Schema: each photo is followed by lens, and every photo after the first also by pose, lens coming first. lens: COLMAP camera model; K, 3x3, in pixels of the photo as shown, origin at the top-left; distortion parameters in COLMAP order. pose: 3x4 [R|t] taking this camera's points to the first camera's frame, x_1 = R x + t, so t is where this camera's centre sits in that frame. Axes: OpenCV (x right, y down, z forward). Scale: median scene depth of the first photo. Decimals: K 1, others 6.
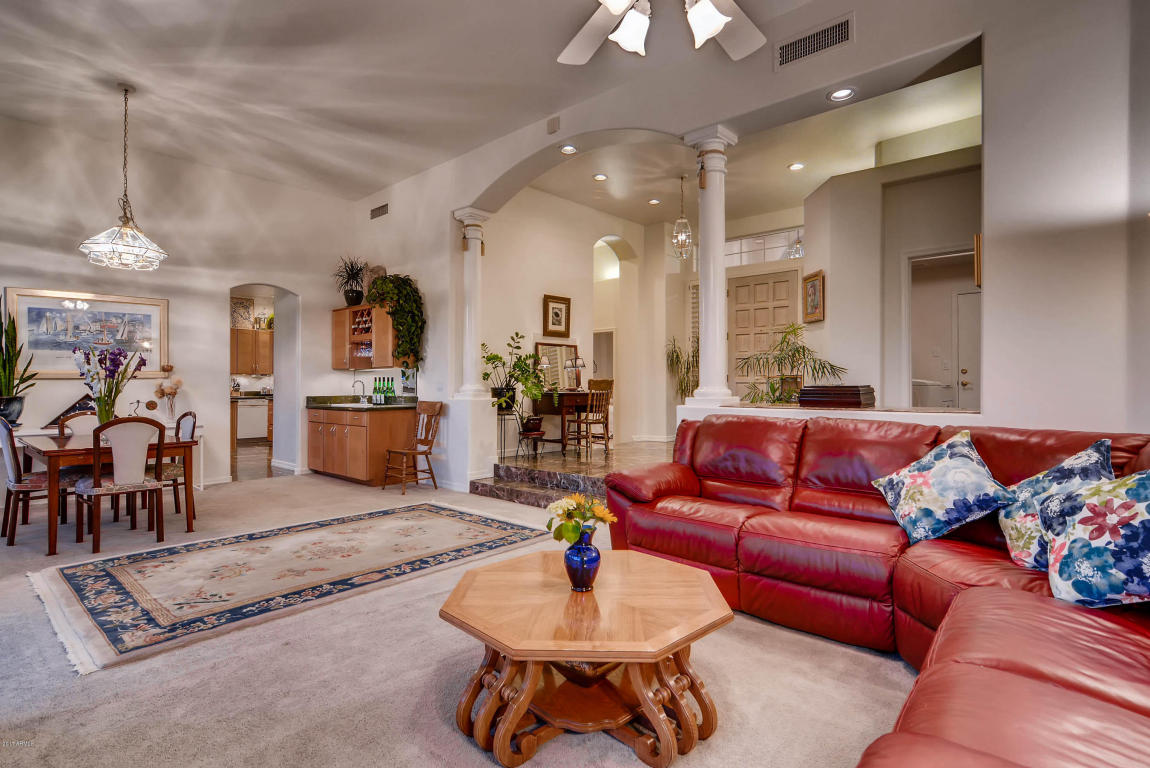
lens RADIAL K [[577.2, 0, 575.0], [0, 577.2, 384.0], [0, 0, 1]] dist [-0.002164, -0.000568]
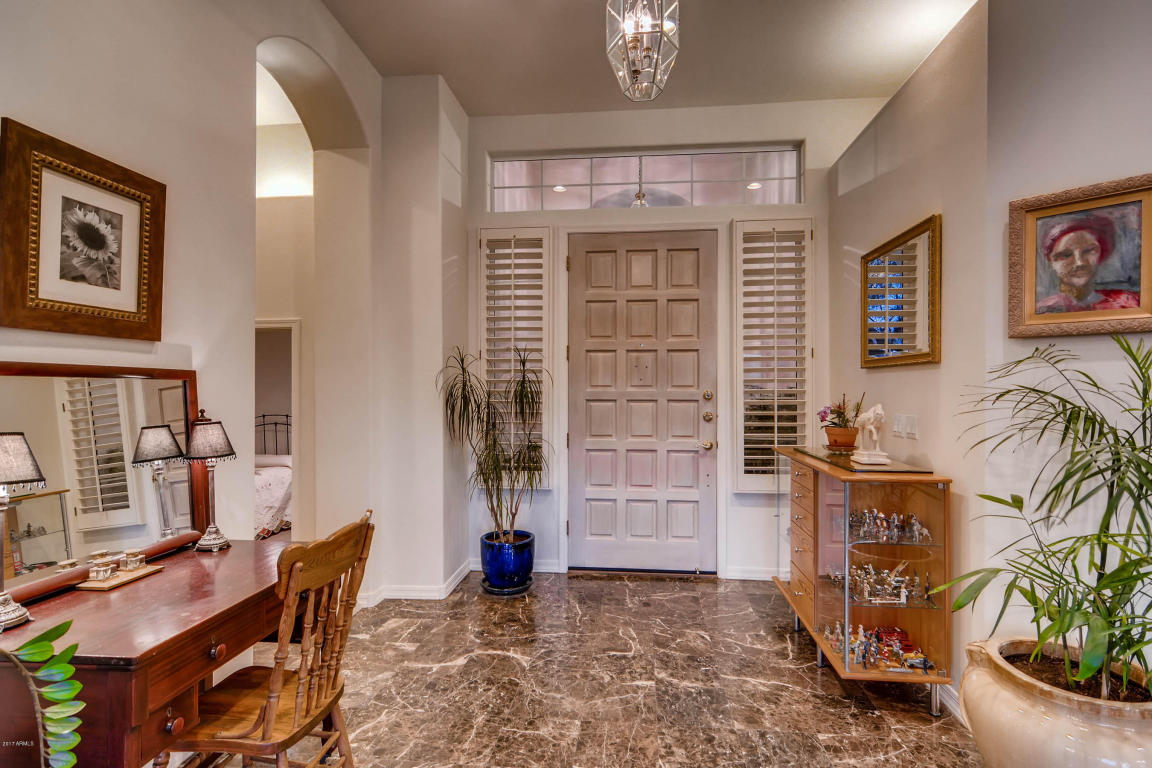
lens RADIAL K [[559.2, 0, 576.0], [0, 559.2, 384.0], [0, 0, 1]] dist [-0.001376, -0.000015]
pose [[0.806719, 0.005312, 0.590912, -0.006868], [-0.001224, 0.999972, -0.007319, -0.058301], [-0.590934, 0.005182, 0.806703, 0.681323]]
